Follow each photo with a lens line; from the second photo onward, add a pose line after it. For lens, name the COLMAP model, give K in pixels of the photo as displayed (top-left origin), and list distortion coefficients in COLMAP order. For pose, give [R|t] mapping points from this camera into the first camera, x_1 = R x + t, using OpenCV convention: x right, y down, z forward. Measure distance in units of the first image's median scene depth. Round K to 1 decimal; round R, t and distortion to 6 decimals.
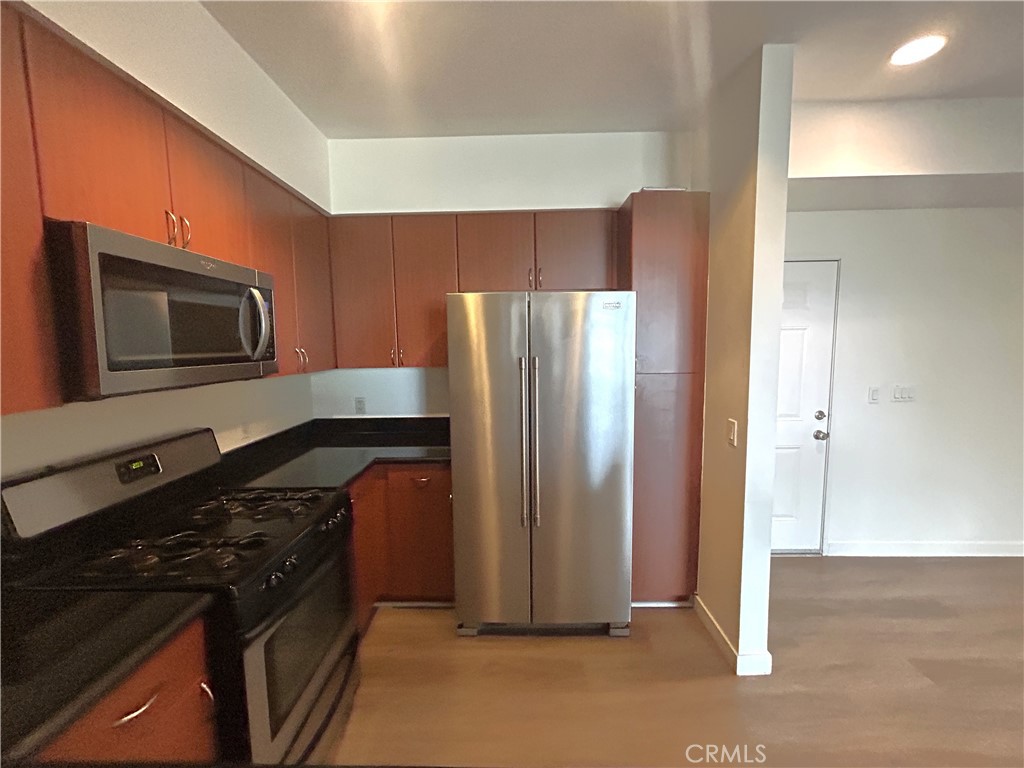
lens RADIAL K [[415.4, 0, 512.6], [0, 415.4, 382.4], [0, 0, 1]] dist [-0.002346, 0.000126]
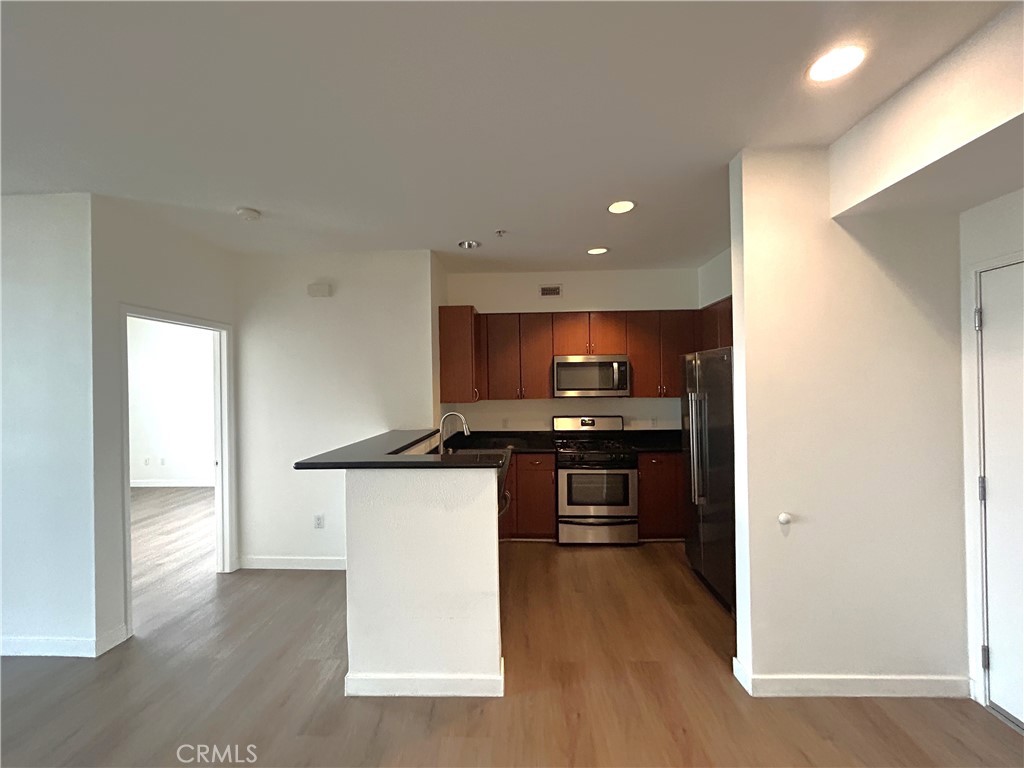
lens RADIAL K [[415.4, 0, 512.6], [0, 415.4, 382.4], [0, 0, 1]] dist [-0.002346, 0.000126]
pose [[-0.015481, 0.008883, -0.999841, 1.688668], [-0.081377, 0.996632, 0.010115, -0.062026], [0.996563, 0.081521, -0.014706, 0.331175]]
